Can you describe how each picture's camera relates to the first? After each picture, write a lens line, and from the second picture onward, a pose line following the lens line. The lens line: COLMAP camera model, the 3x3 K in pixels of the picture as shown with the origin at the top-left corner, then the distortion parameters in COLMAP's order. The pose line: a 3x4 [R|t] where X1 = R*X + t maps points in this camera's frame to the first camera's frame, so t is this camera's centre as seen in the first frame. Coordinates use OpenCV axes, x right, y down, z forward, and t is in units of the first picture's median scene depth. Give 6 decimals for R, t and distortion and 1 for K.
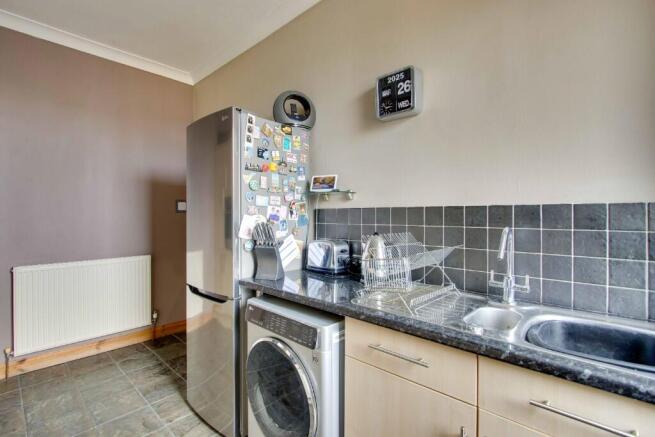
lens RADIAL K [[307.7, 0, 325.7], [0, 307.7, 218.0], [0, 0, 1]] dist [-0.012325, 0.003580]
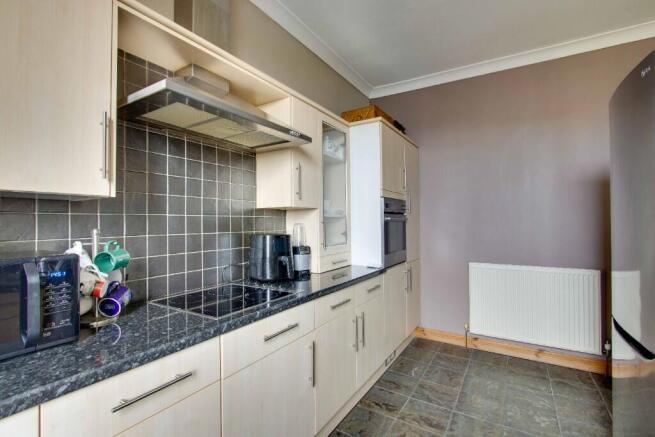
lens RADIAL K [[307.7, 0, 325.1], [0, 307.7, 217.9], [0, 0, 1]] dist [-0.012325, 0.003580]
pose [[0.178909, -0.016892, -0.983721, 0.126310], [-0.004837, 0.999825, -0.018048, 0.000626], [0.983854, 0.007987, 0.178796, 0.158359]]
